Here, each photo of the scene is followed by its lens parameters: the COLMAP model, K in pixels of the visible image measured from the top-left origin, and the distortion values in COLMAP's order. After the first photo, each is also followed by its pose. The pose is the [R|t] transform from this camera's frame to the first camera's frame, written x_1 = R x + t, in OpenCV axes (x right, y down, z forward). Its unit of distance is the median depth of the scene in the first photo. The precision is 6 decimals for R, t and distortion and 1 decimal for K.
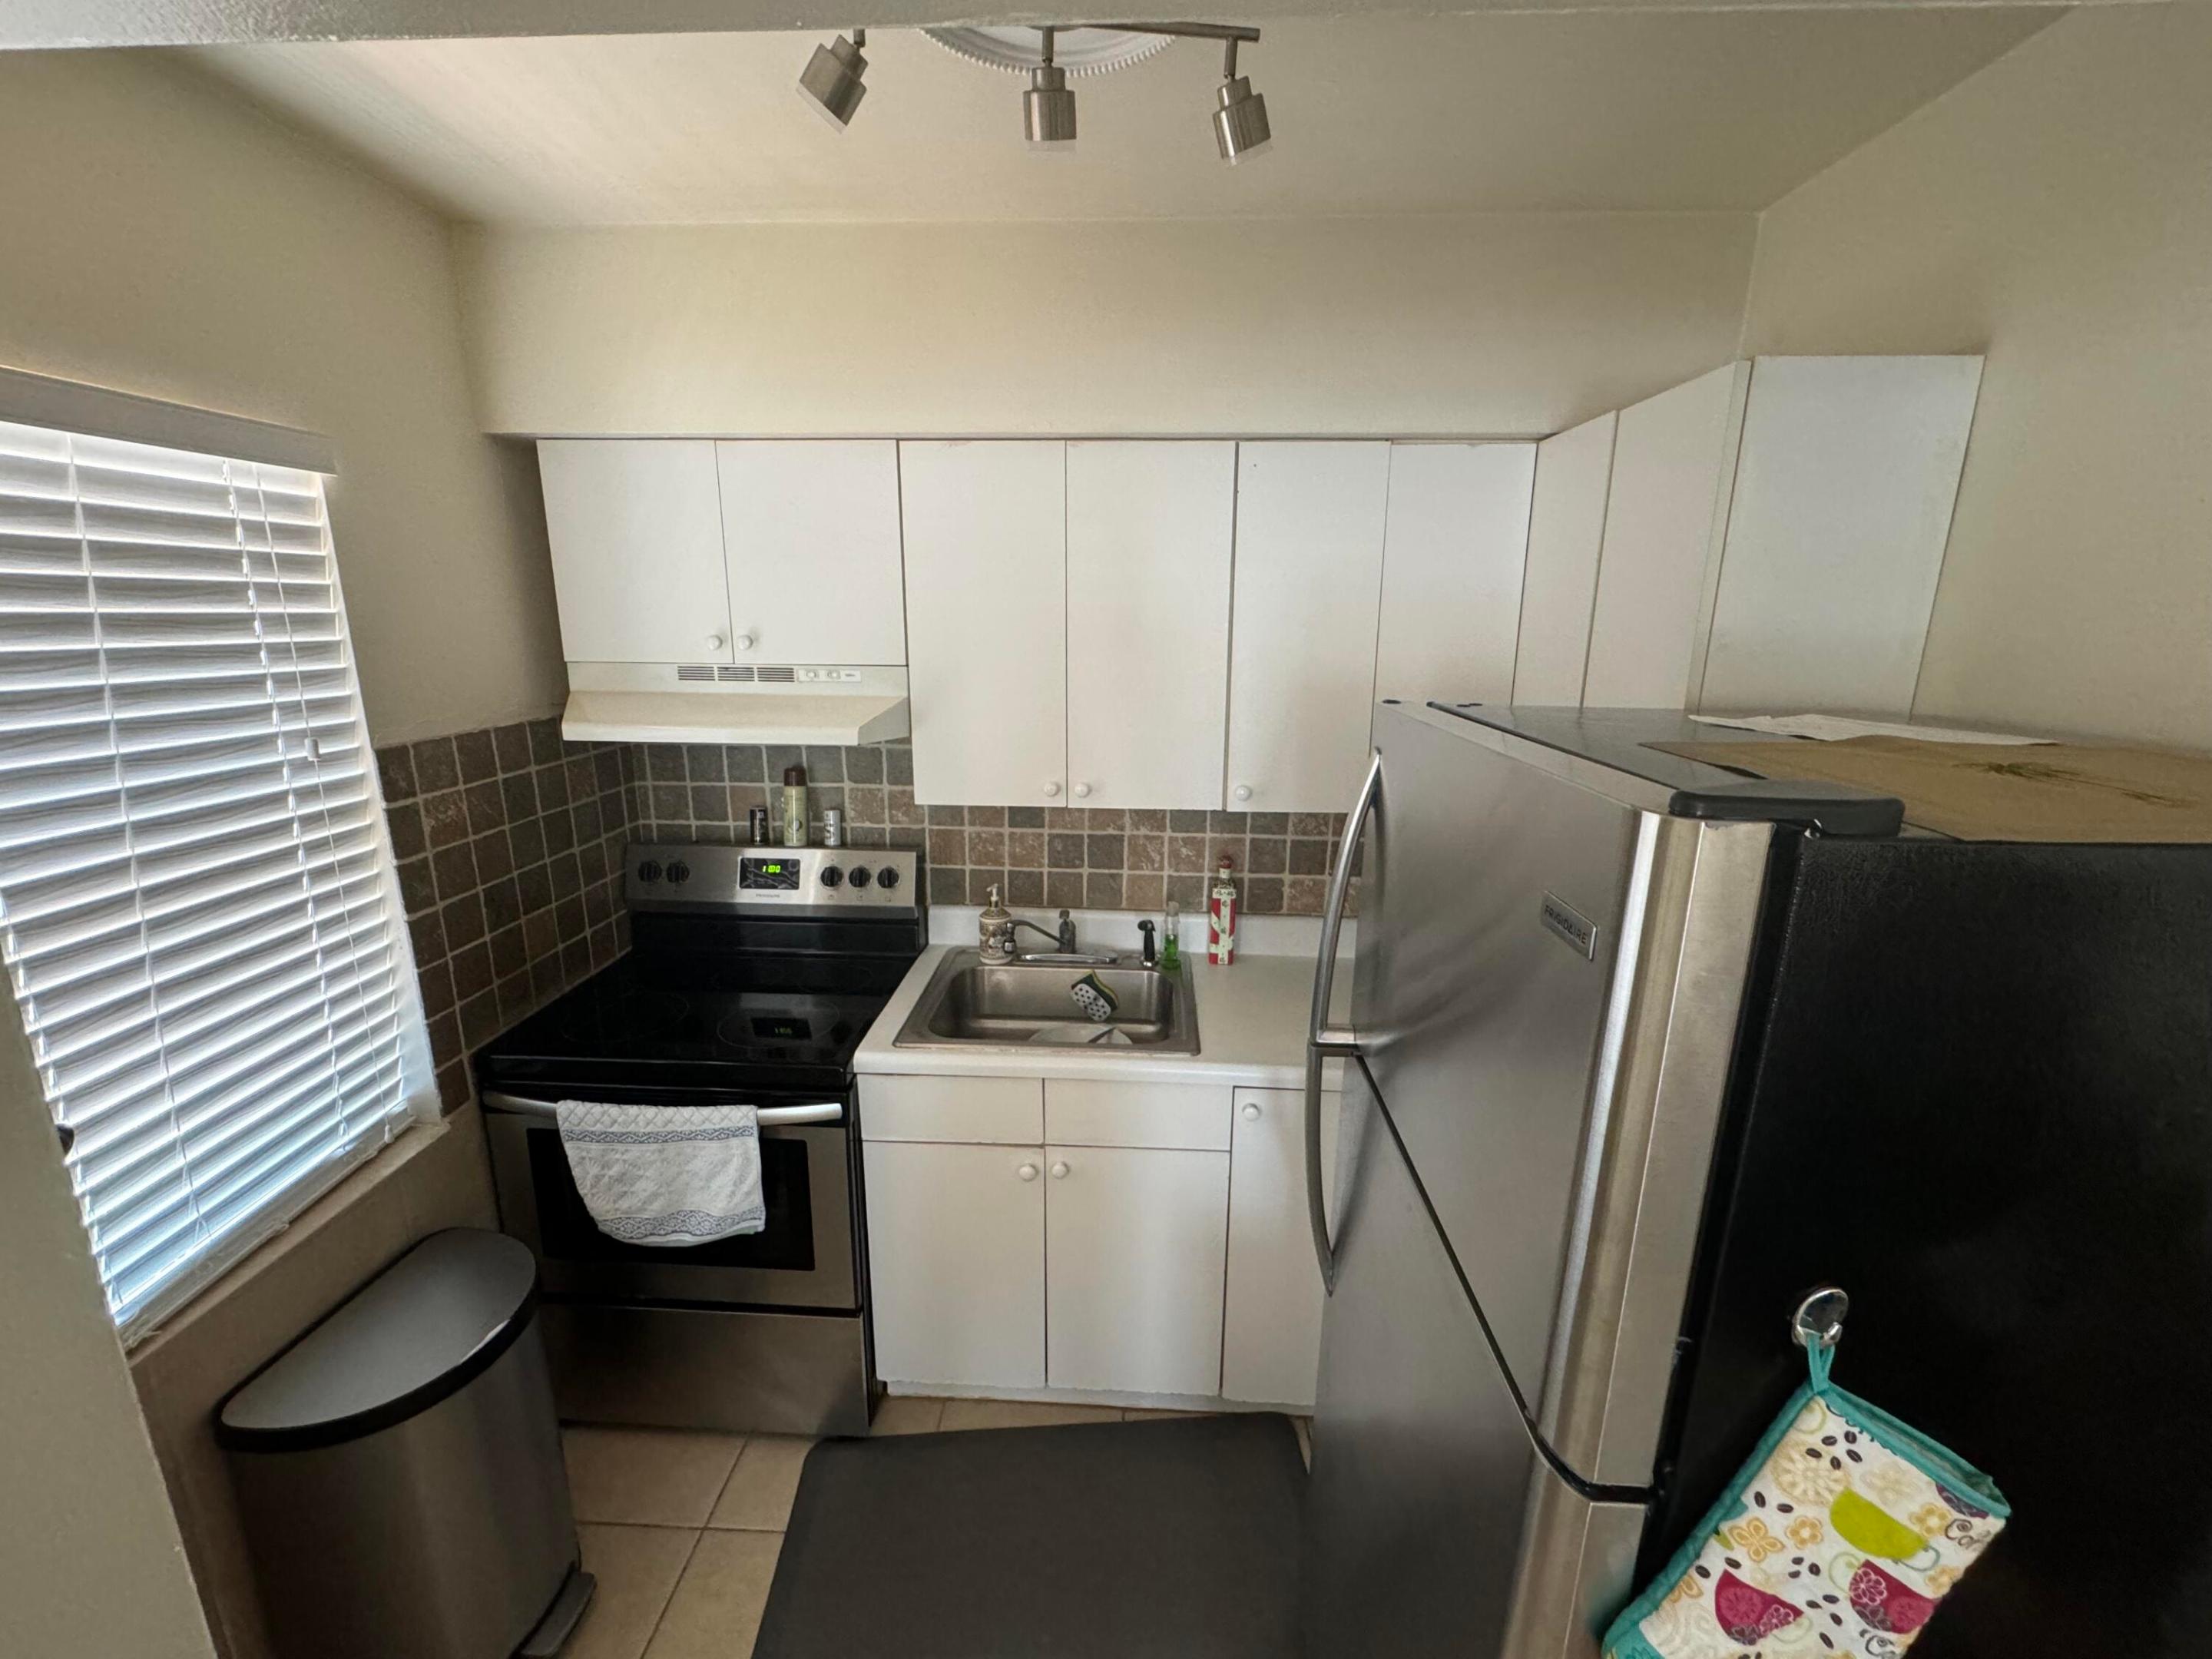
lens RADIAL K [[879.0, 0, 1100.0], [0, 879.0, 823.5], [0, 0, 1]] dist [-0.000759, 0.000741]
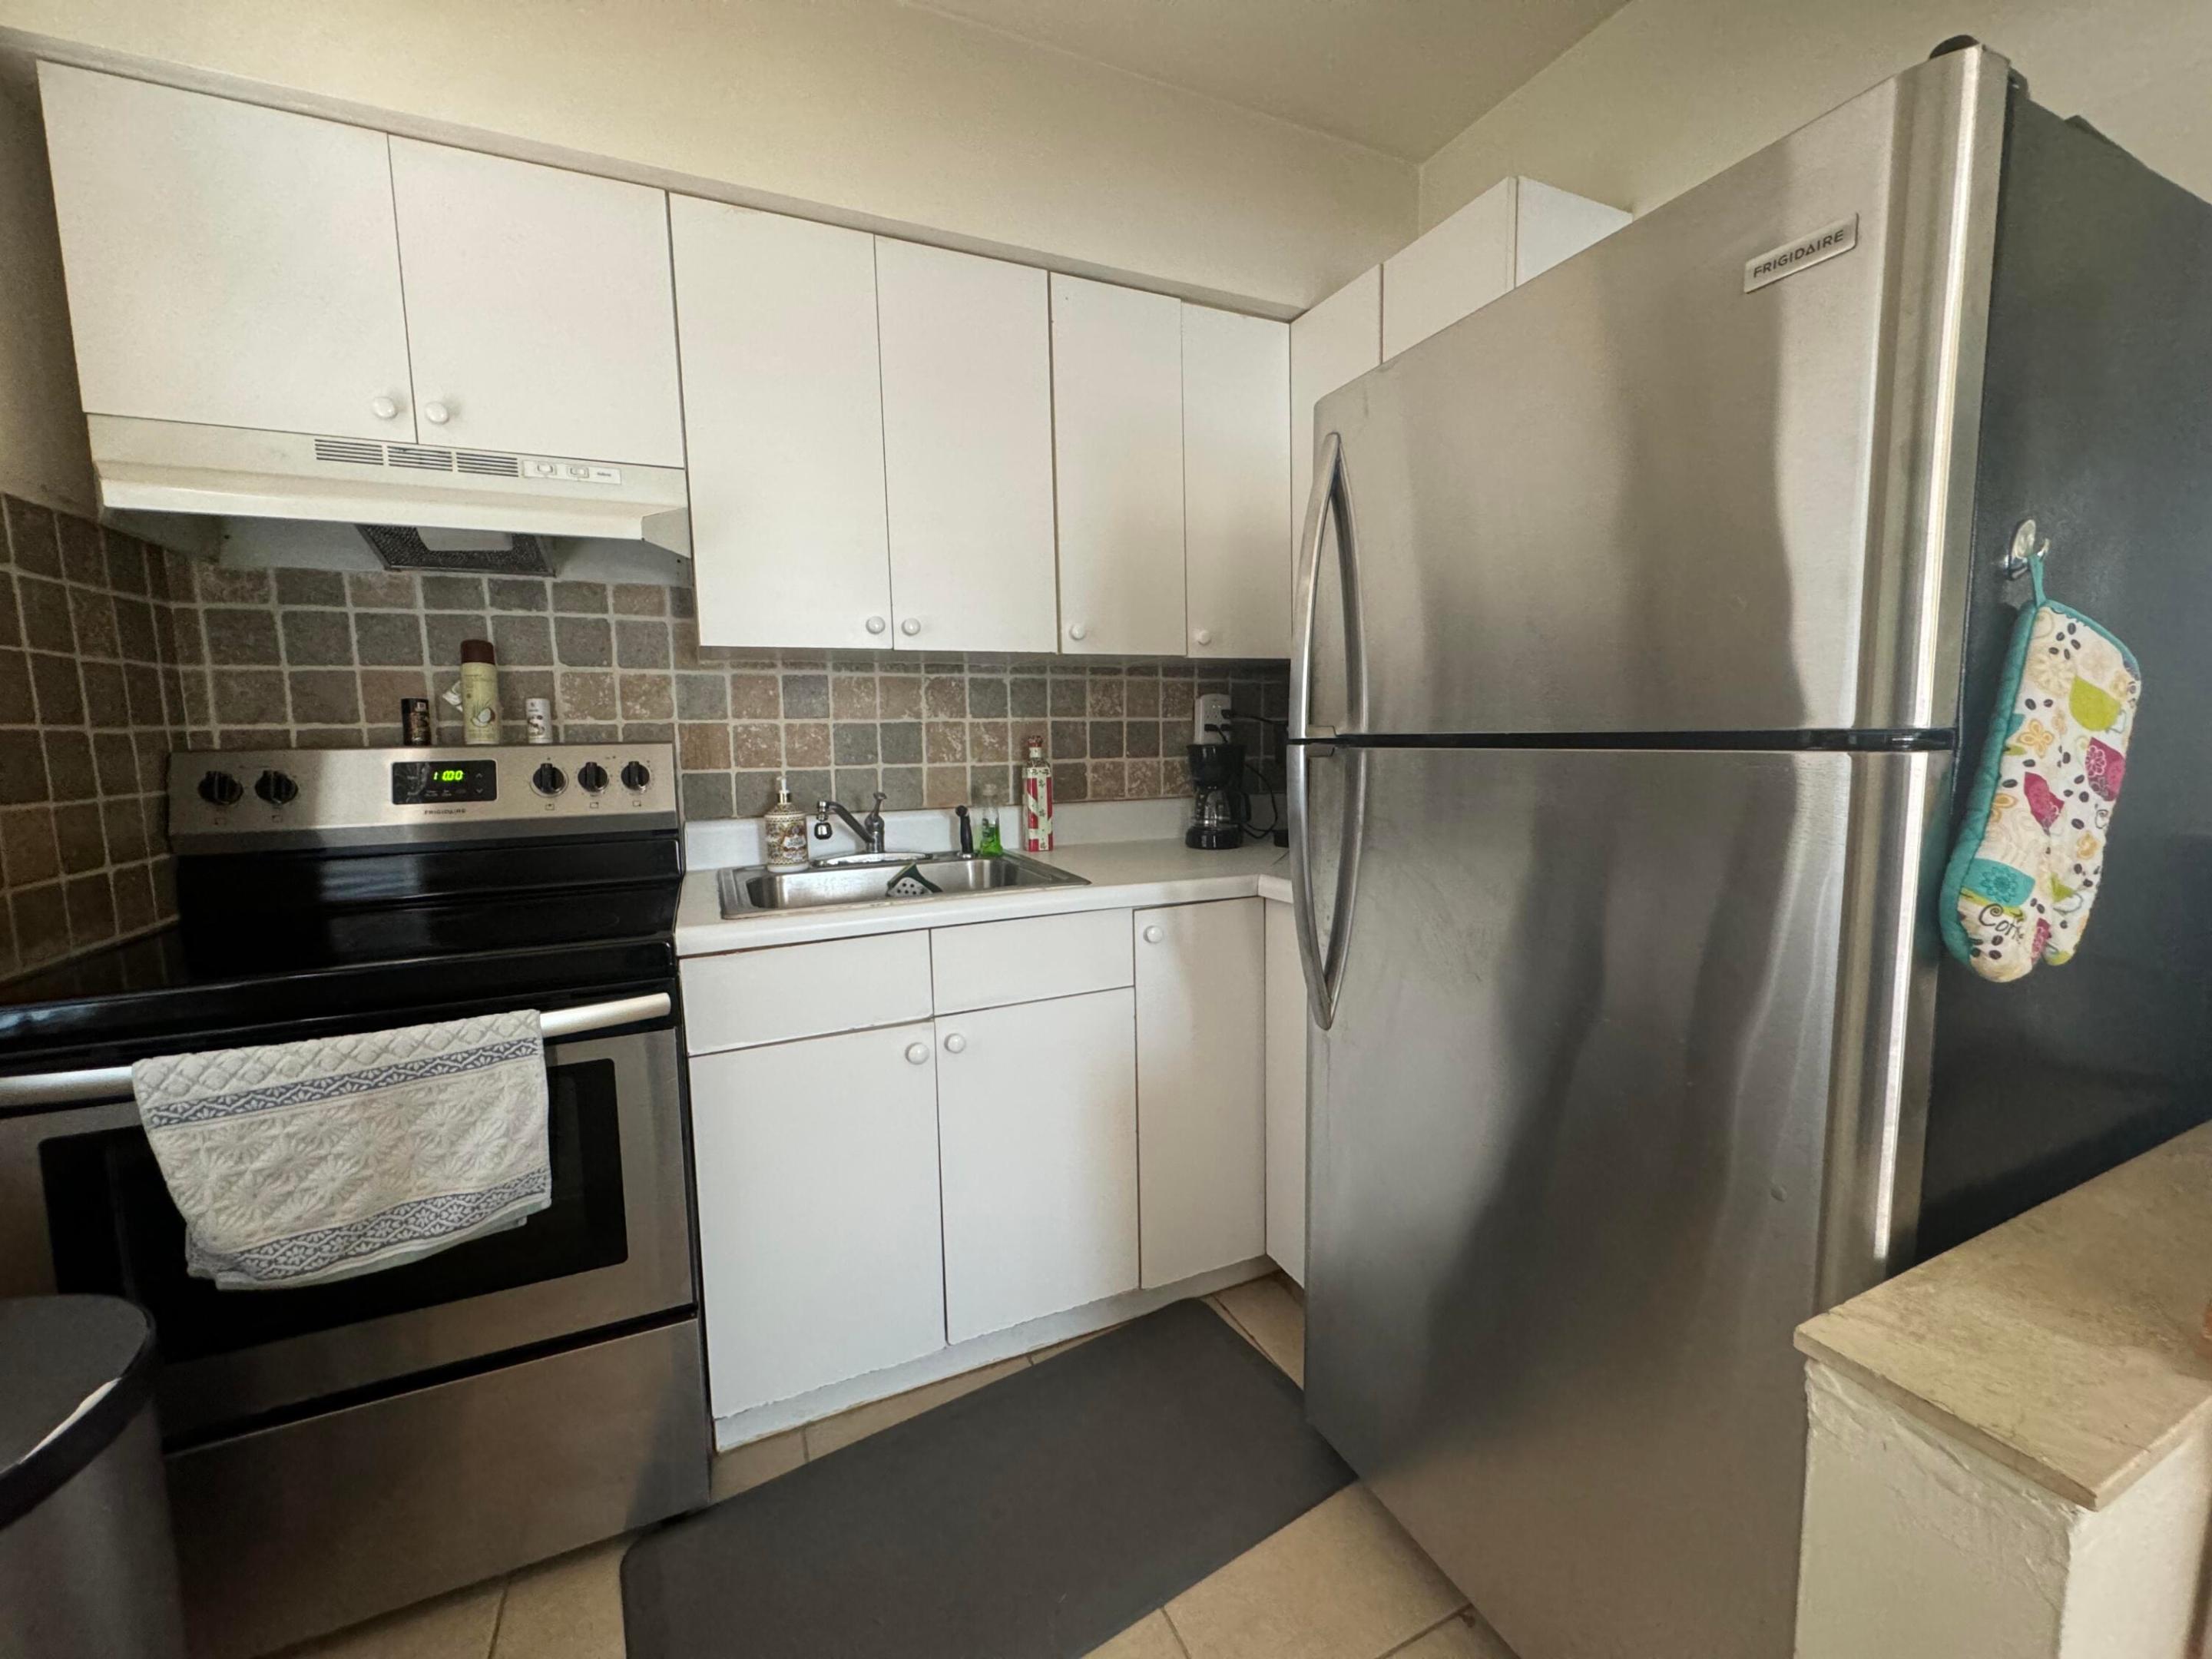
lens RADIAL K [[879.0, 0, 1088.8], [0, 879.0, 831.1], [0, 0, 1]] dist [-0.000759, 0.000741]
pose [[0.890963, -0.071687, 0.448382, -0.272446], [0.127914, 0.987093, -0.096357, 0.272492], [-0.435687, 0.143204, 0.888633, 0.164404]]
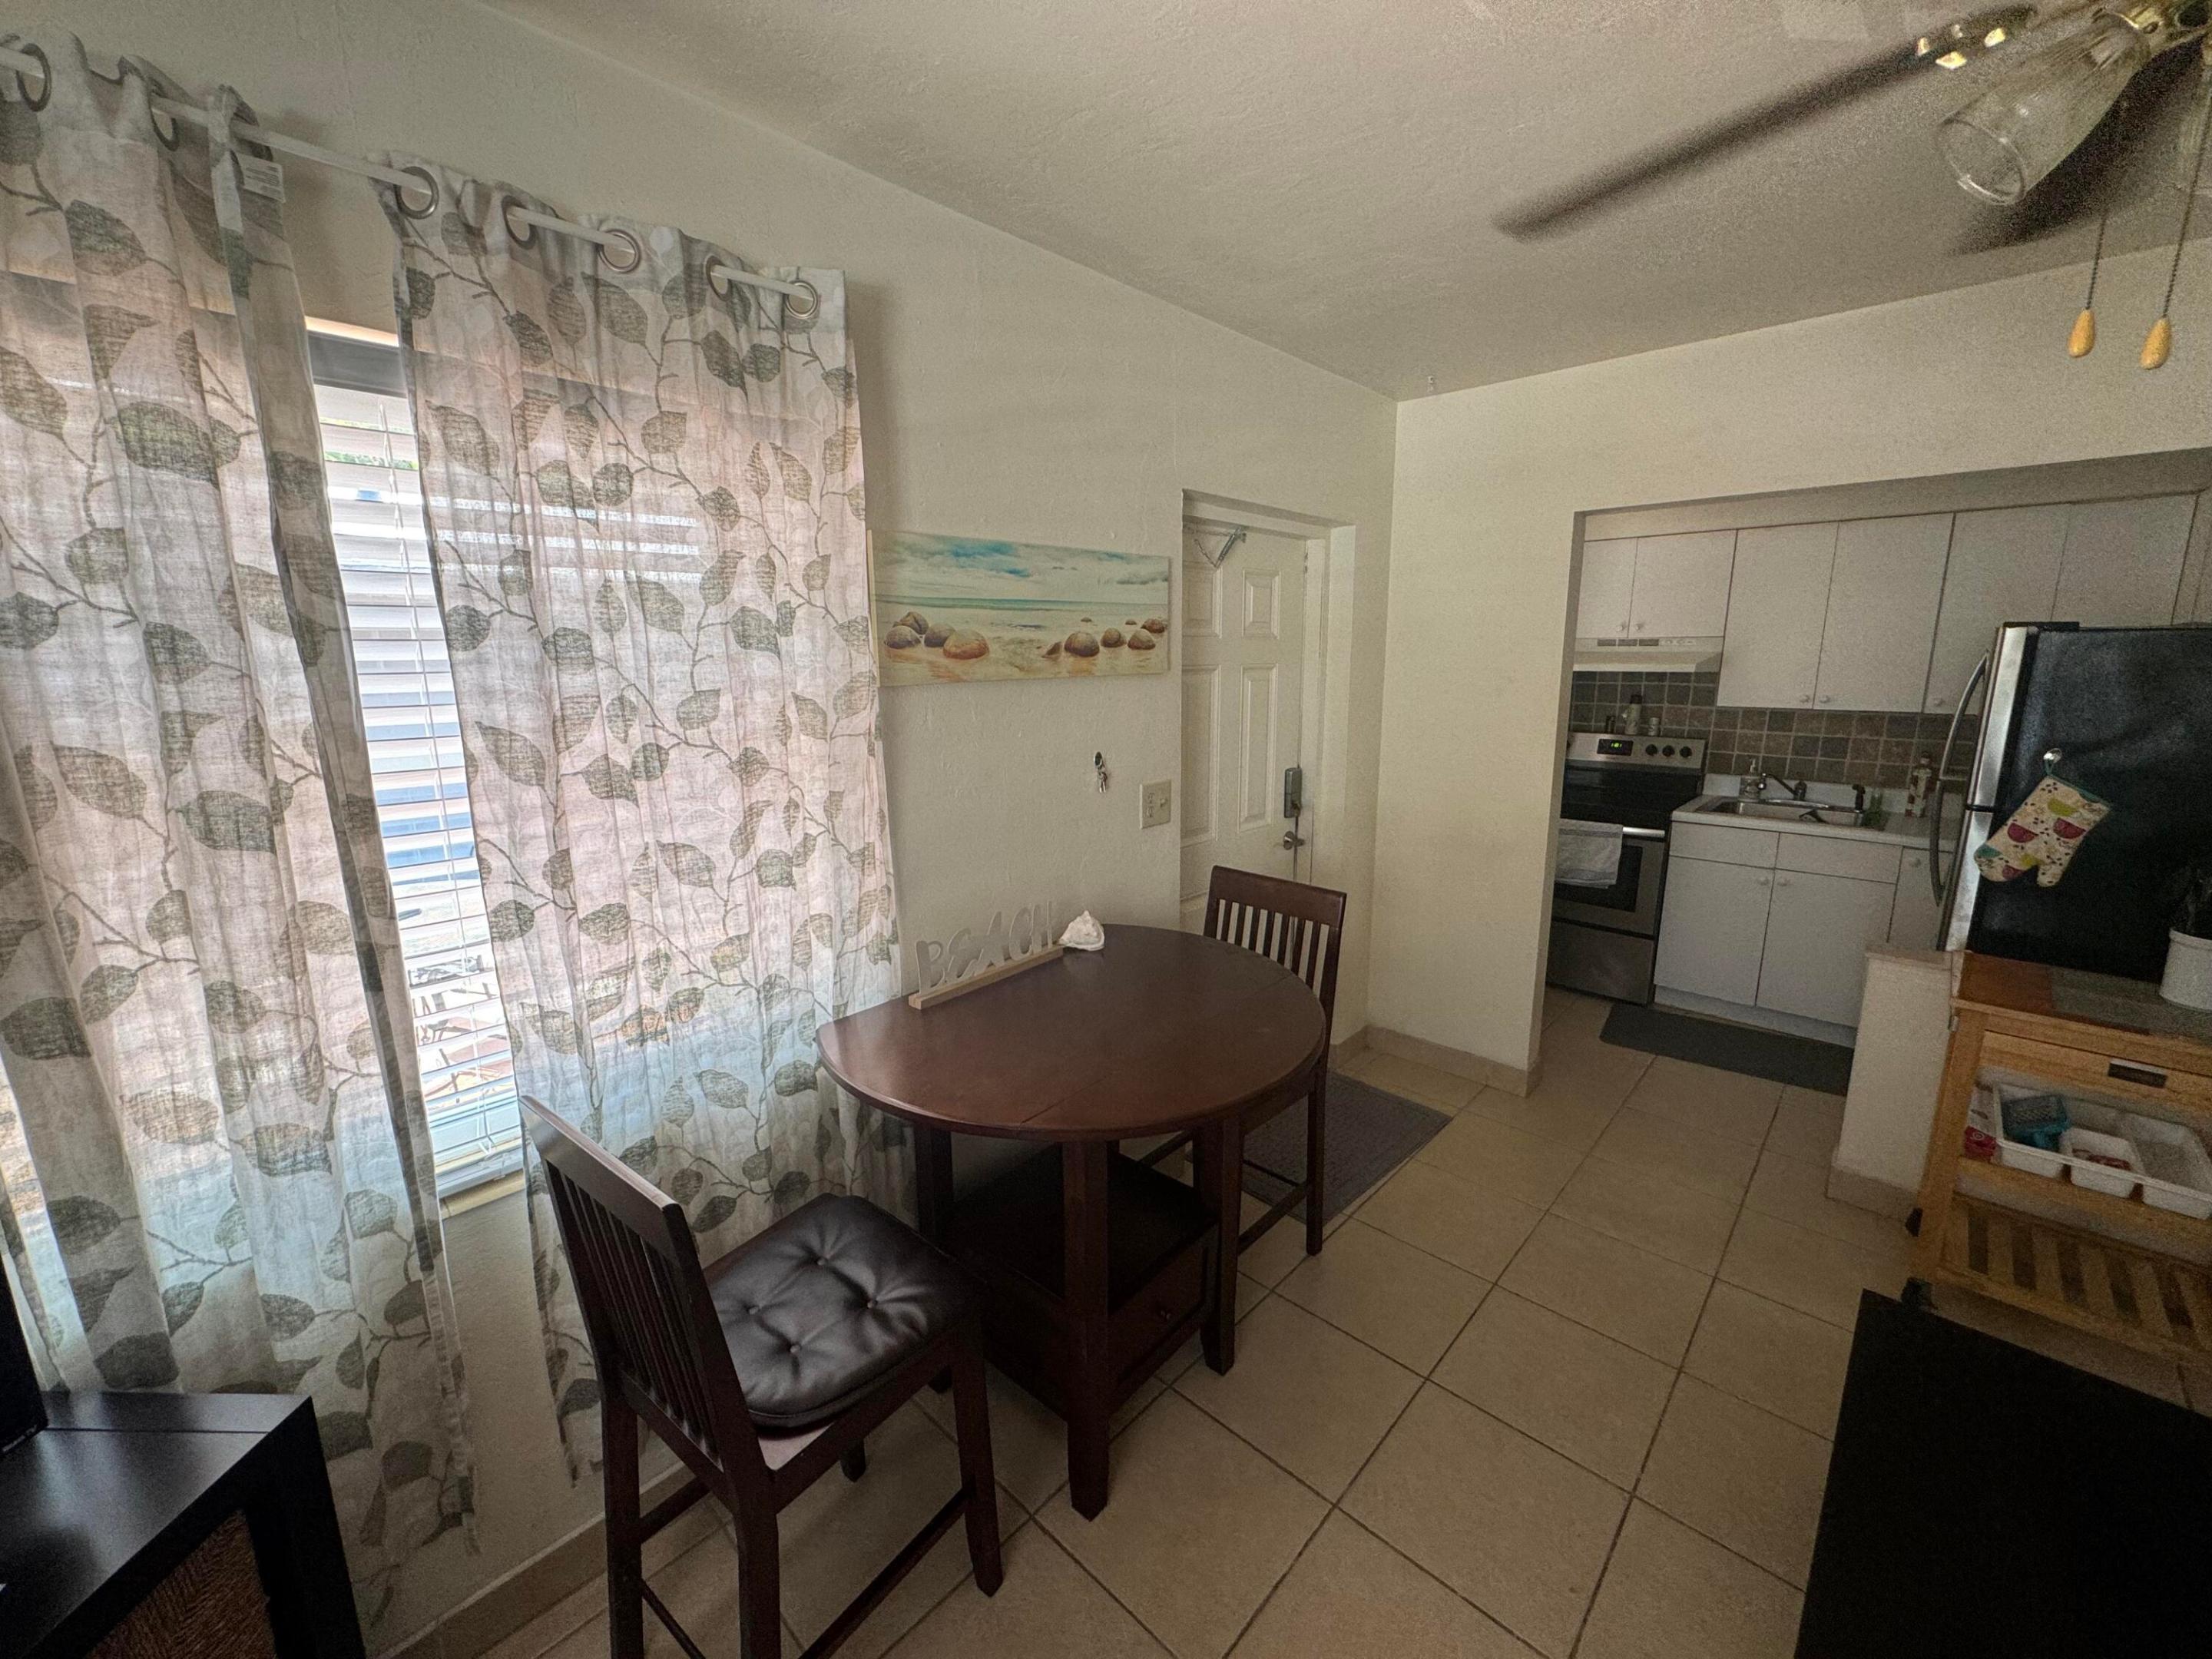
lens RADIAL K [[879.0, 0, 1110.1], [0, 879.0, 823.0], [0, 0, 1]] dist [-0.000759, 0.000741]
pose [[0.765279, 0.115022, -0.633338, 0.032285], [-0.142061, 0.989825, 0.008109, 0.434504], [0.627827, 0.083767, 0.773833, -1.443530]]
